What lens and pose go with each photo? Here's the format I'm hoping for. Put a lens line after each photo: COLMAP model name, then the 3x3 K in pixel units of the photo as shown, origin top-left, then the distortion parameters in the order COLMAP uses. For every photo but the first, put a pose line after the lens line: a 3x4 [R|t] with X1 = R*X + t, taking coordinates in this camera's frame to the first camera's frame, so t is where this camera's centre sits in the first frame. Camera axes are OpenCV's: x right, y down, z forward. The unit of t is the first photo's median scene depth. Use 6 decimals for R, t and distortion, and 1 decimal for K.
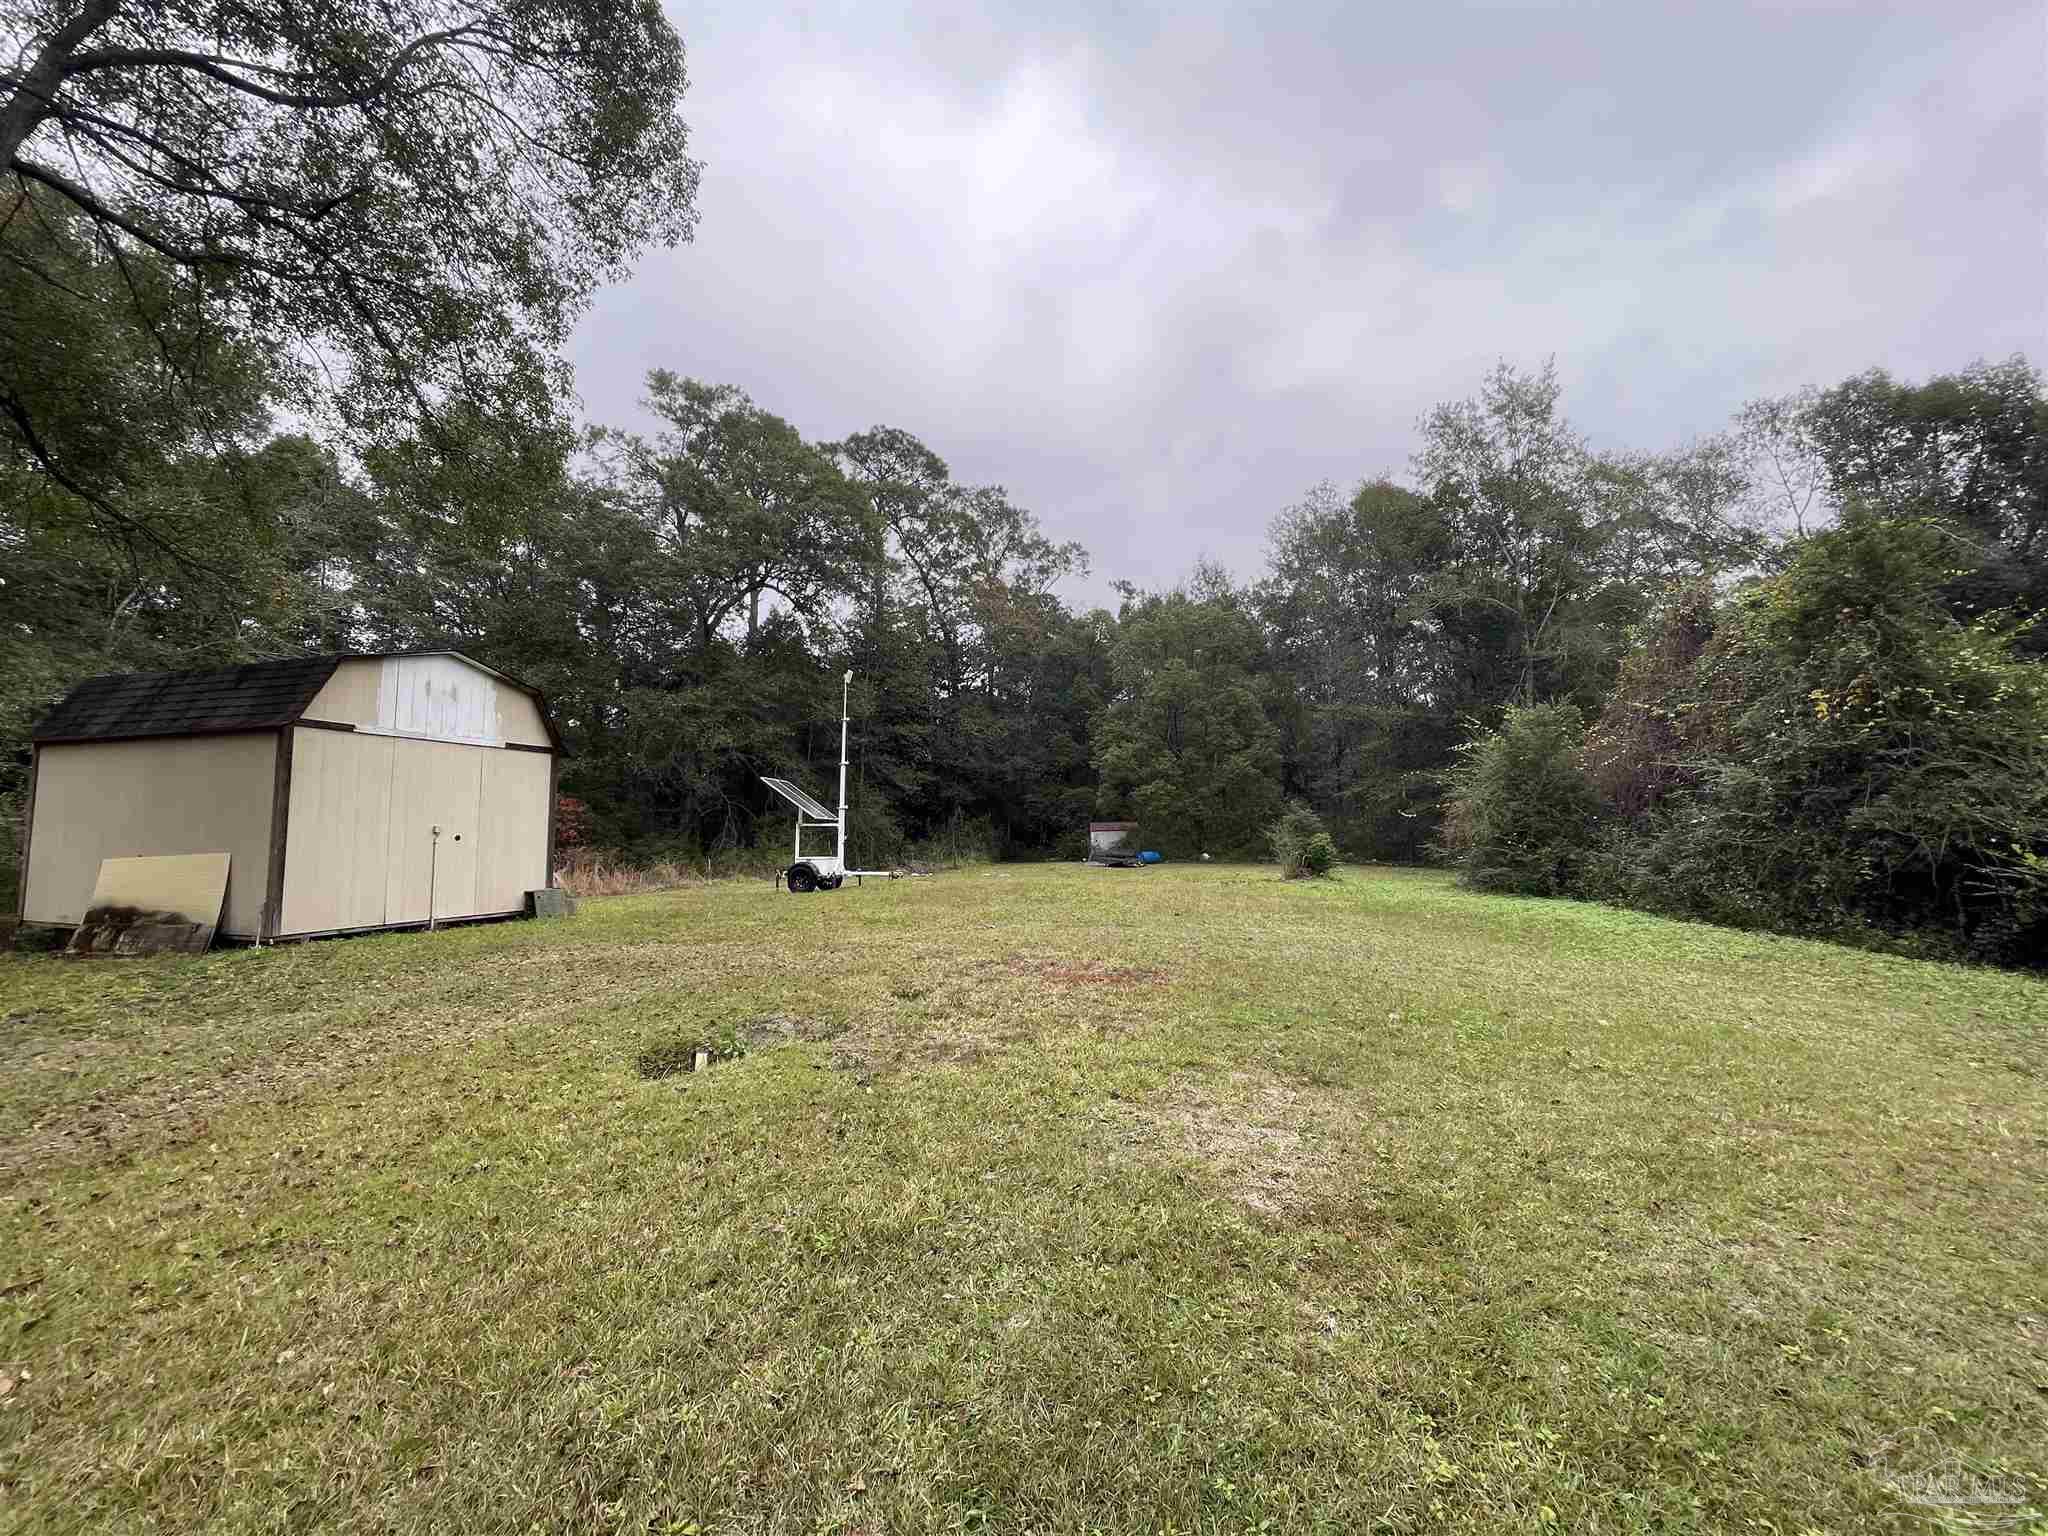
lens RADIAL K [[823.0, 0, 1026.7], [0, 823.0, 770.4], [0, 0, 1]] dist [-0.000595, -0.000020]
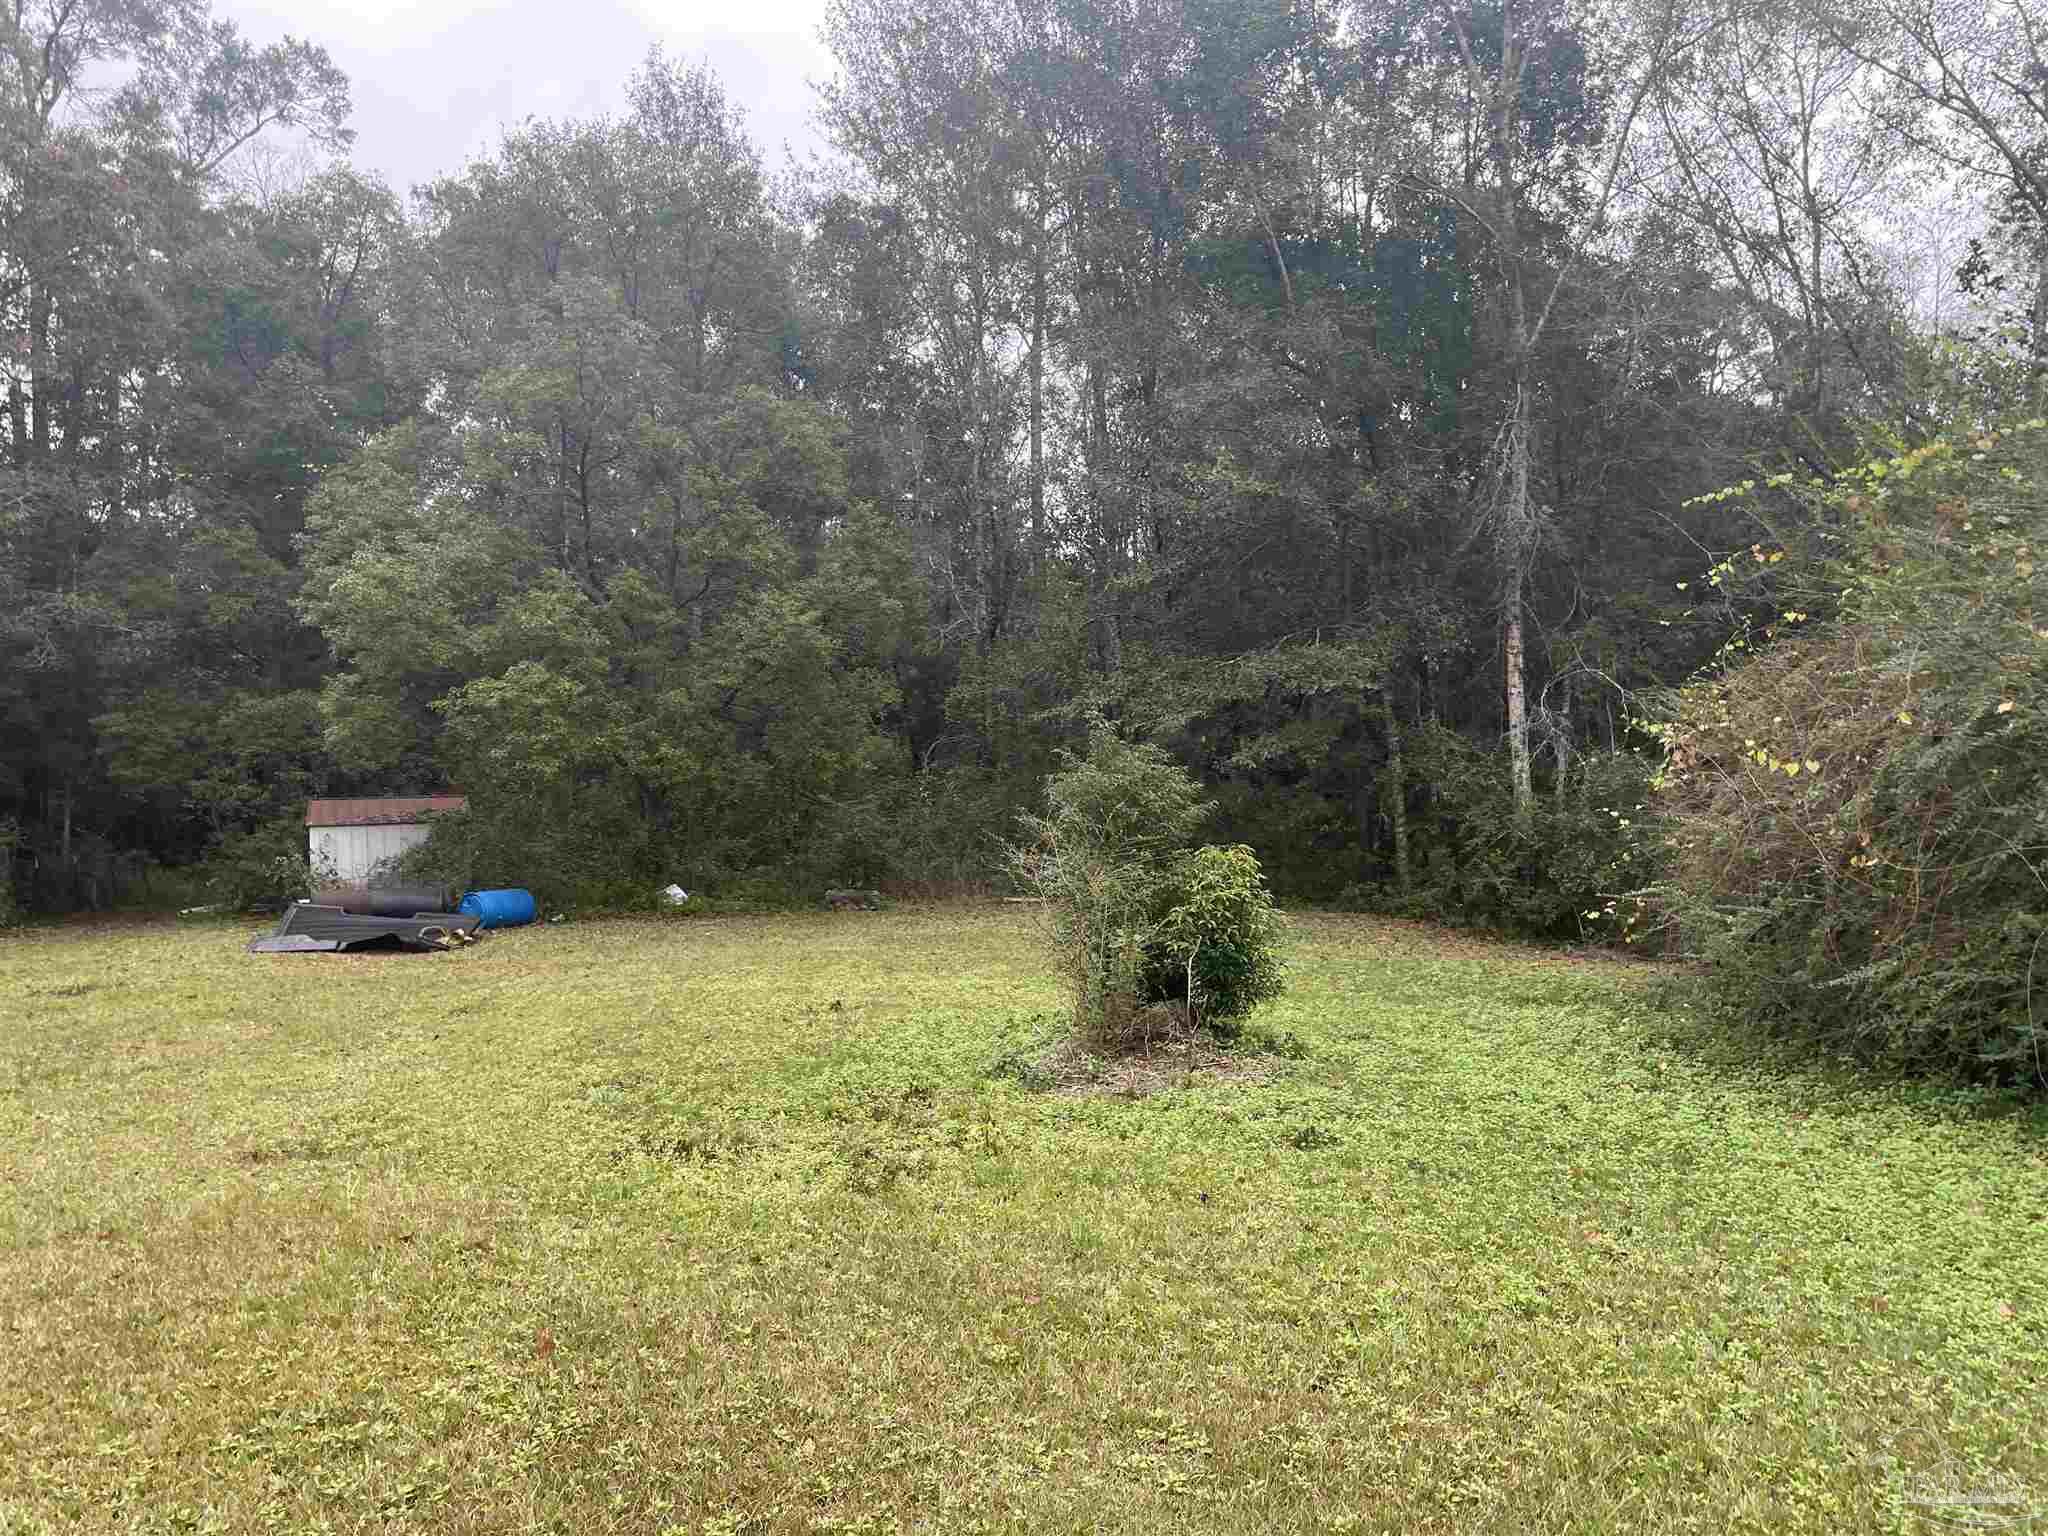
lens RADIAL K [[1534.2, 0, 1023.6], [0, 1534.2, 775.3], [0, 0, 1]] dist [0.020235, -0.017955]
pose [[0.897603, -0.007022, 0.440750, 0.066929], [-0.017123, 0.998563, 0.050782, 0.020169], [-0.440473, -0.053129, 0.896192, 0.367154]]
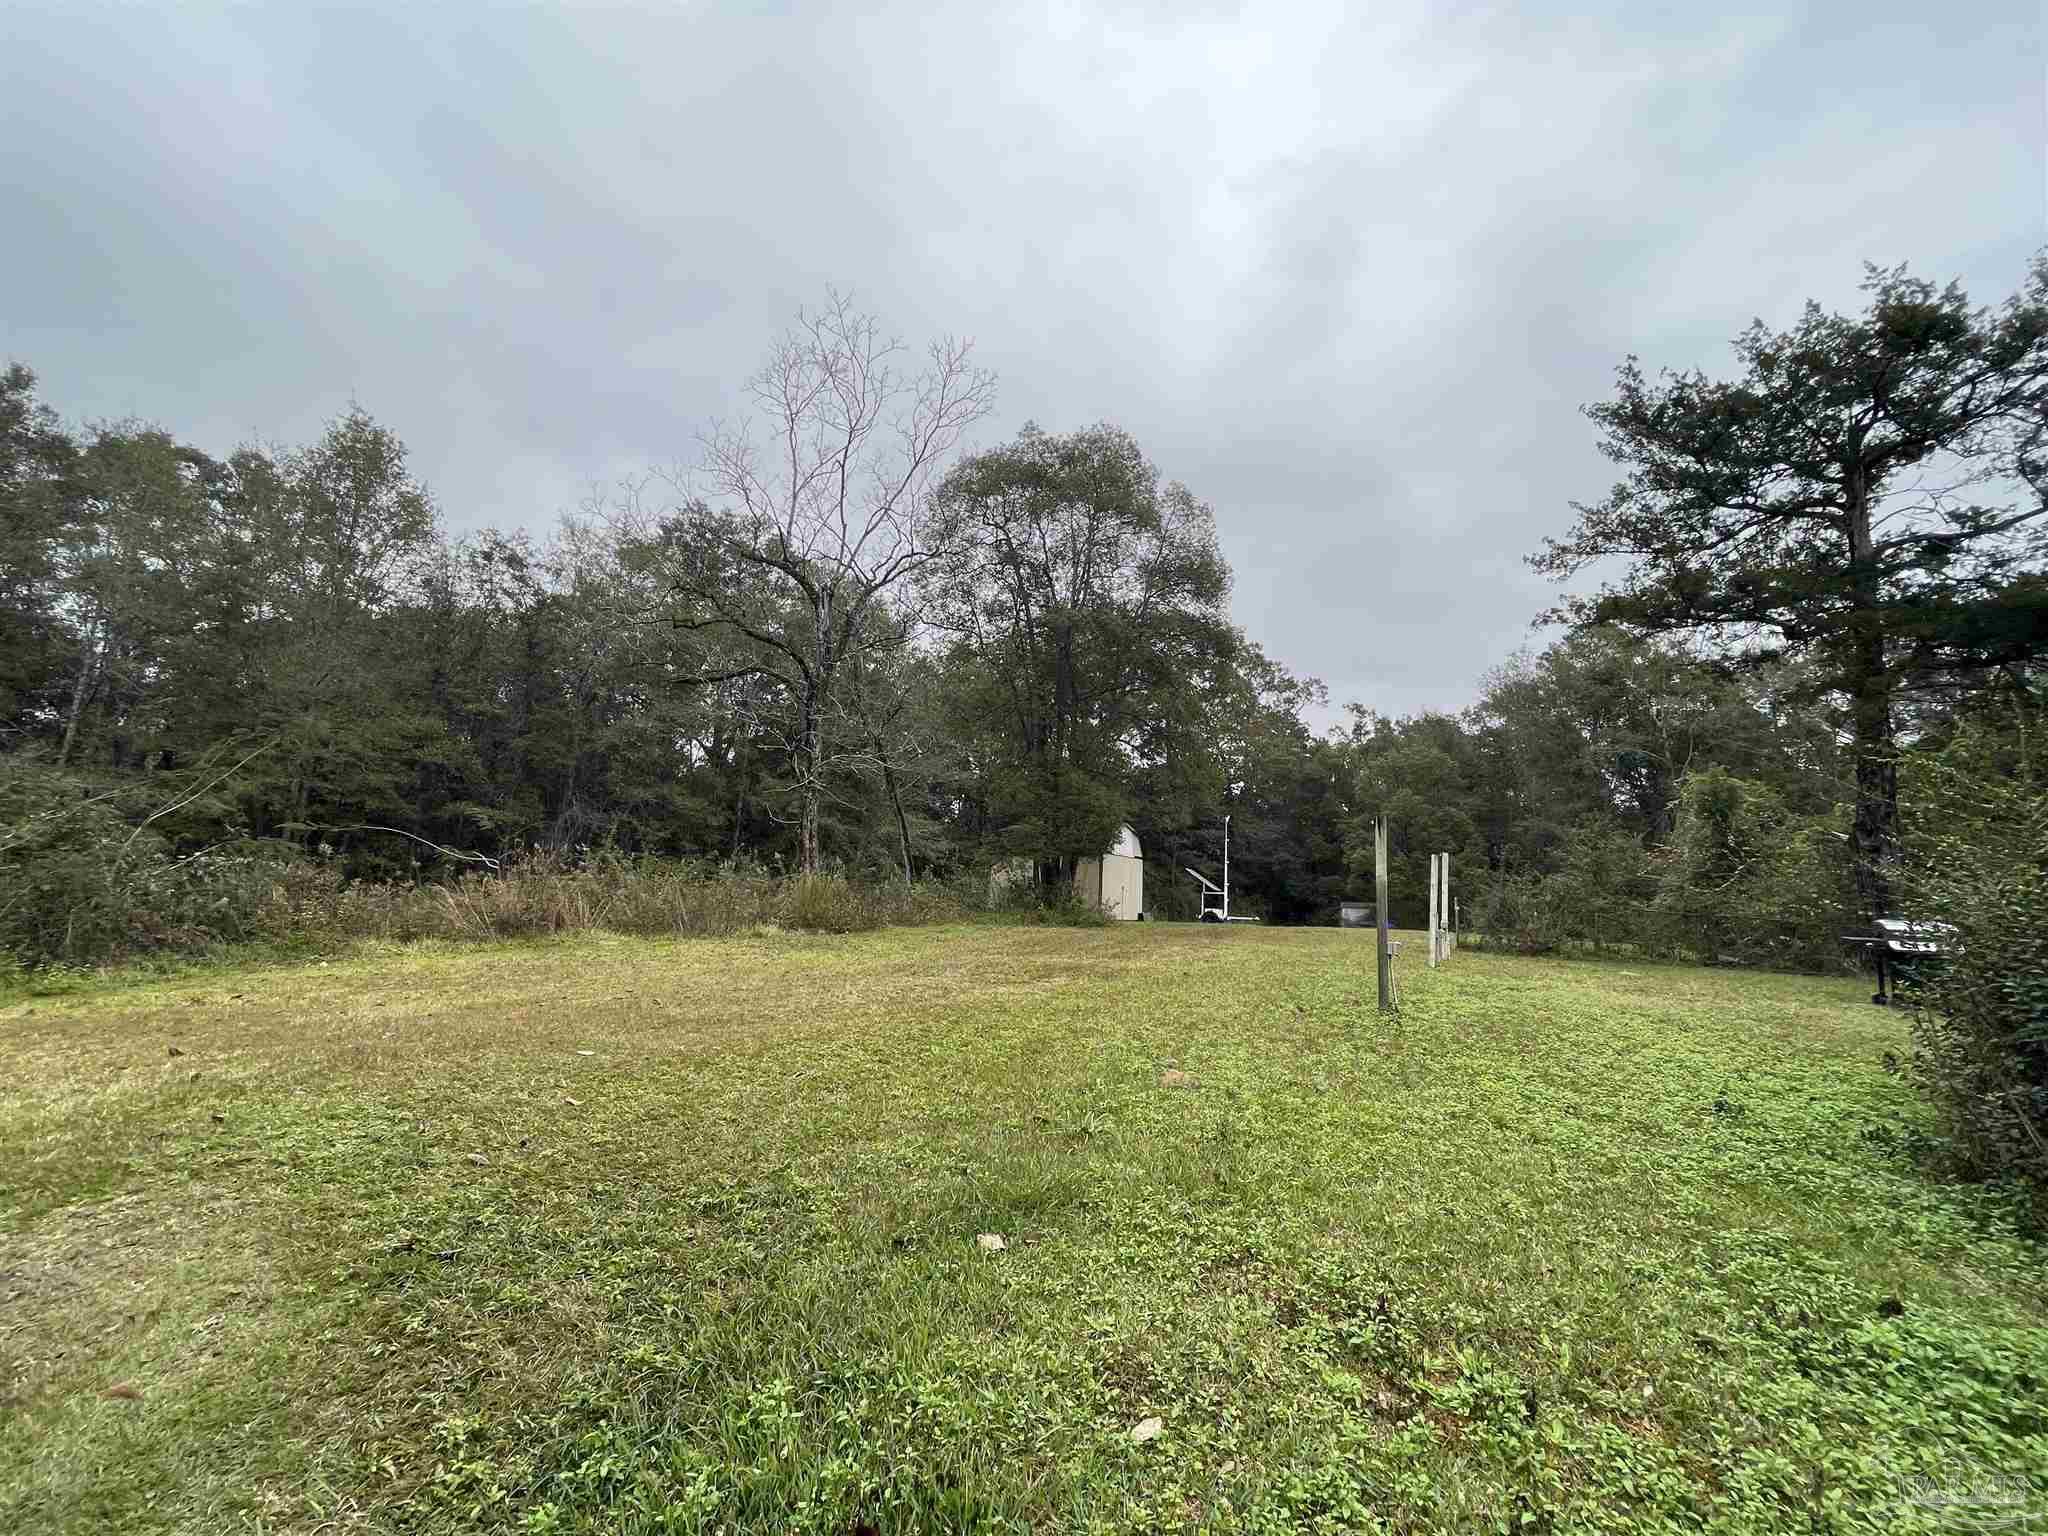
lens RADIAL K [[823.0, 0, 1018.4], [0, 823.0, 769.5], [0, 0, 1]] dist [-0.000595, -0.000020]
pose [[0.966063, -0.003371, -0.258284, -0.094562], [-0.021863, 0.995260, -0.094762, -0.016552], [0.257379, 0.097193, 0.961410, -0.530598]]
